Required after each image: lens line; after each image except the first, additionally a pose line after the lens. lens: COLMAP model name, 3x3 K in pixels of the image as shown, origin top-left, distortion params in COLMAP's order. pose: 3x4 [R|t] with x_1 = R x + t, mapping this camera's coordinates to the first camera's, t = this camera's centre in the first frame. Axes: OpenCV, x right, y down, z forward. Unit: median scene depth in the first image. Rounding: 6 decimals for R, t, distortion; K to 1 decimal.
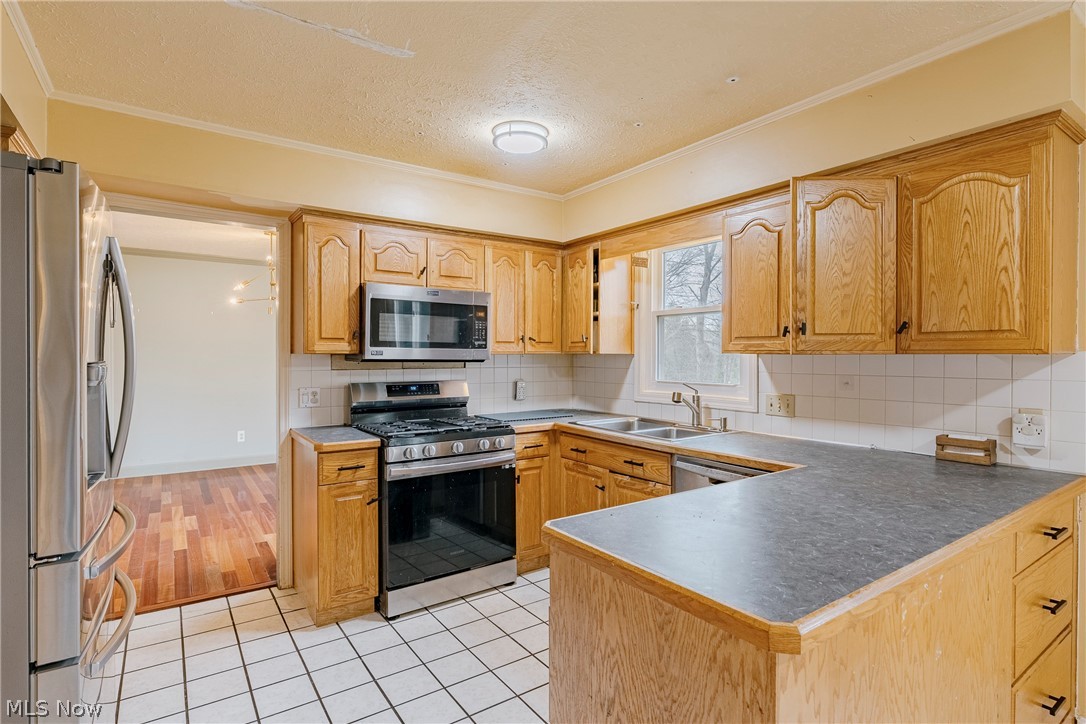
lens RADIAL K [[537.8, 0, 551.9], [0, 537.8, 359.4], [0, 0, 1]] dist [-0.006964, 0.001433]
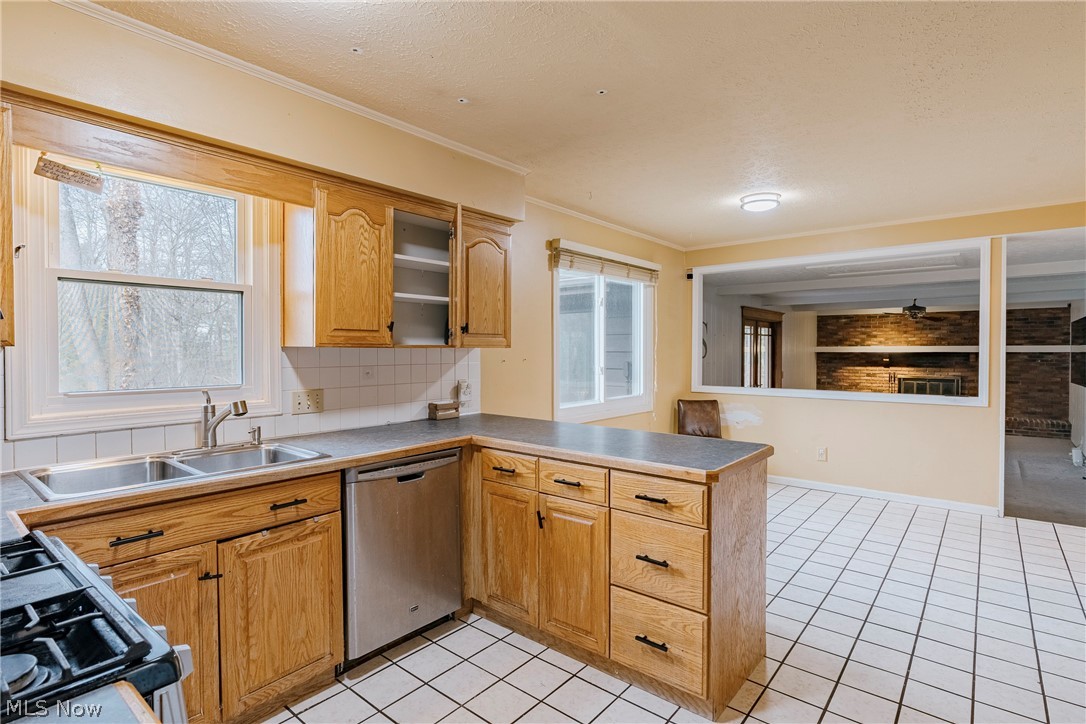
lens RADIAL K [[537.8, 0, 534.5], [0, 537.8, 358.7], [0, 0, 1]] dist [-0.006964, 0.001433]
pose [[-0.234635, -0.020637, 0.971864, -0.550929], [0.005337, 0.999732, 0.022517, -0.008591], [-0.972069, 0.010471, -0.234462, 0.791427]]
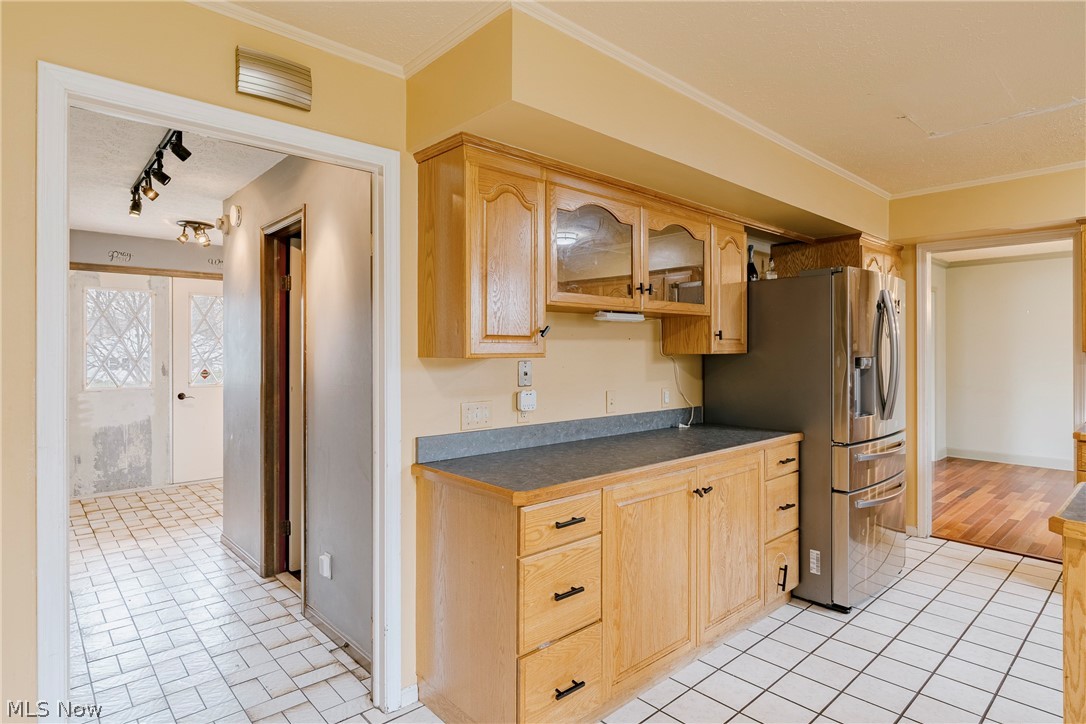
lens RADIAL K [[588.9, 0, 546.2], [0, 588.9, 349.6], [0, 0, 1]] dist [-0.000779, 0.001123]
pose [[0.123791, -0.007041, -0.992283, 0.572196], [-0.006325, 0.999949, -0.007884, 0.000950], [0.992288, 0.007252, 0.123740, -0.221536]]
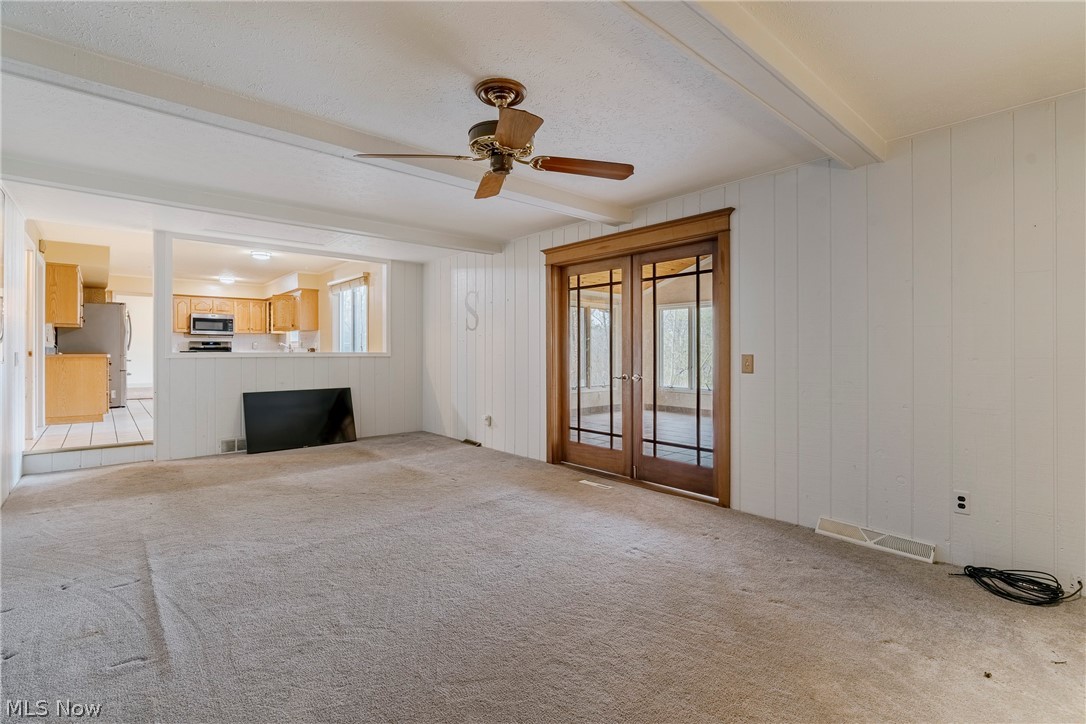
lens RADIAL K [[502.8, 0, 549.3], [0, 502.8, 354.0], [0, 0, 1]] dist [-0.009109, 0.002484]
pose [[0.994446, -0.002482, 0.105222, 1.764827], [0.002652, 0.999995, -0.001481, 0.152075], [-0.105218, 0.001752, 0.994448, -2.729544]]
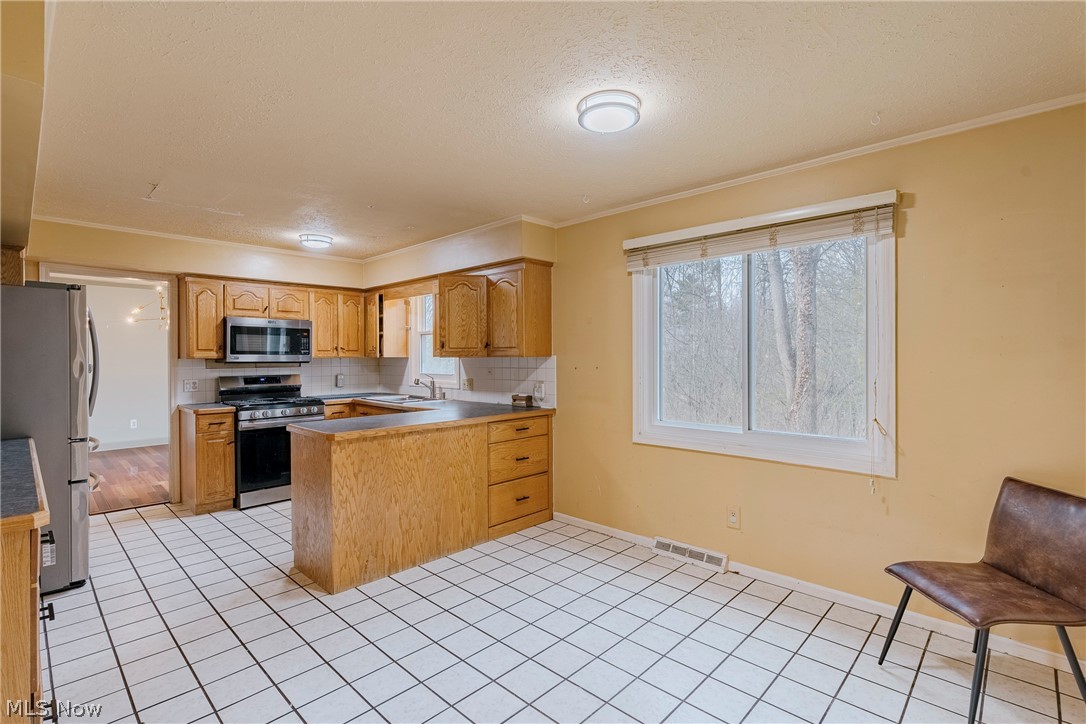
lens RADIAL K [[502.8, 0, 541.7], [0, 502.8, 360.2], [0, 0, 1]] dist [-0.009109, 0.002484]
pose [[0.984033, -0.007818, 0.177817, 0.346782], [0.008104, 0.999967, -0.000884, 0.004168], [-0.177804, 0.002310, 0.984063, -0.728904]]
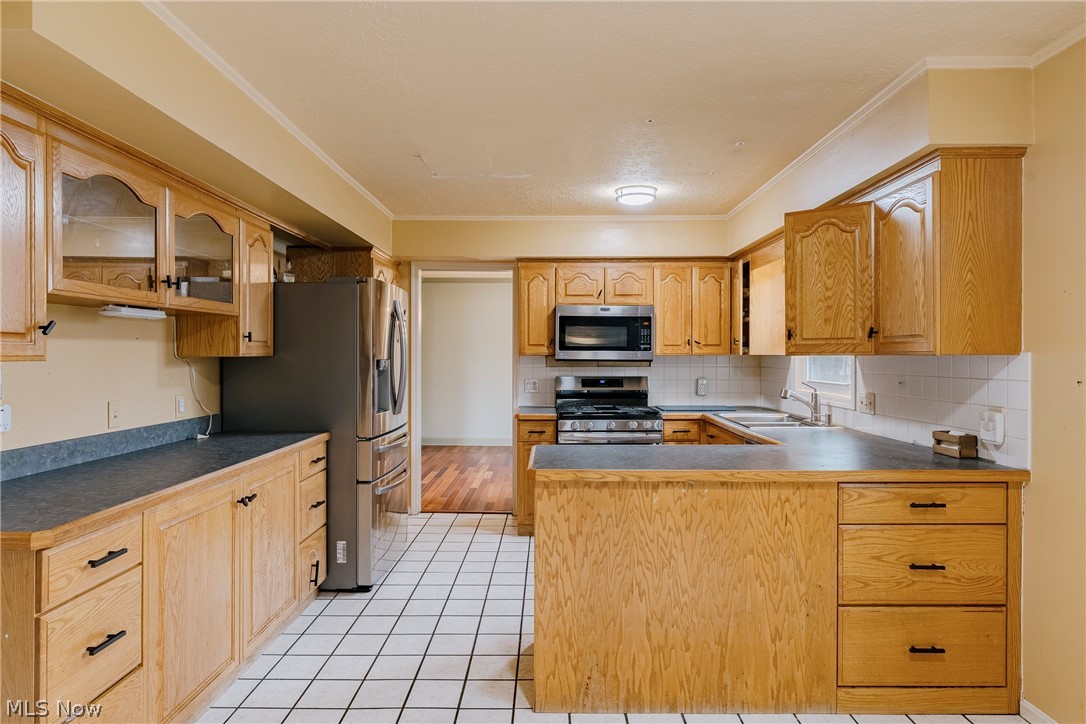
lens RADIAL K [[621.3, 0, 548.2], [0, 621.3, 357.1], [0, 0, 1]] dist [-0.008172, 0.006244]
pose [[0.811624, 0.000365, -0.584180, 0.594085], [-0.003925, 0.999981, -0.004829, 0.002236], [0.584167, 0.006212, 0.811610, -0.343538]]
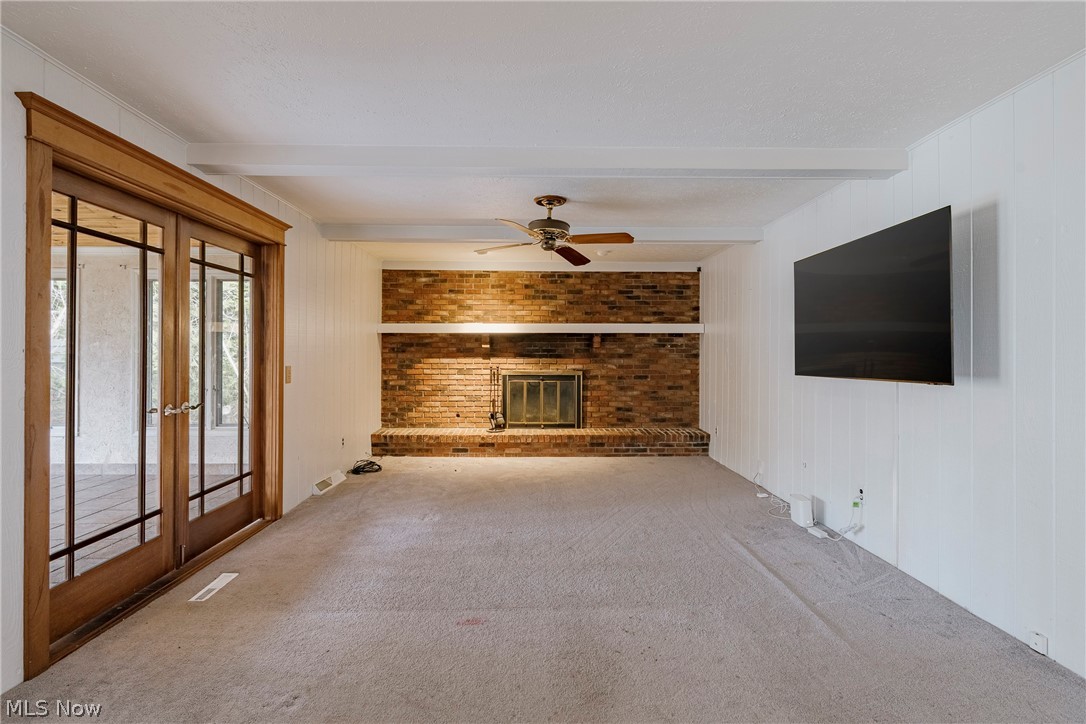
lens RADIAL K [[537.8, 0, 544.3], [0, 537.8, 355.7], [0, 0, 1]] dist [-0.006964, 0.001433]
pose [[-0.822539, -0.012045, 0.568580, 0.981032], [-0.003879, 0.999871, 0.015569, 0.099558], [-0.568695, 0.010600, -0.822480, -0.708737]]
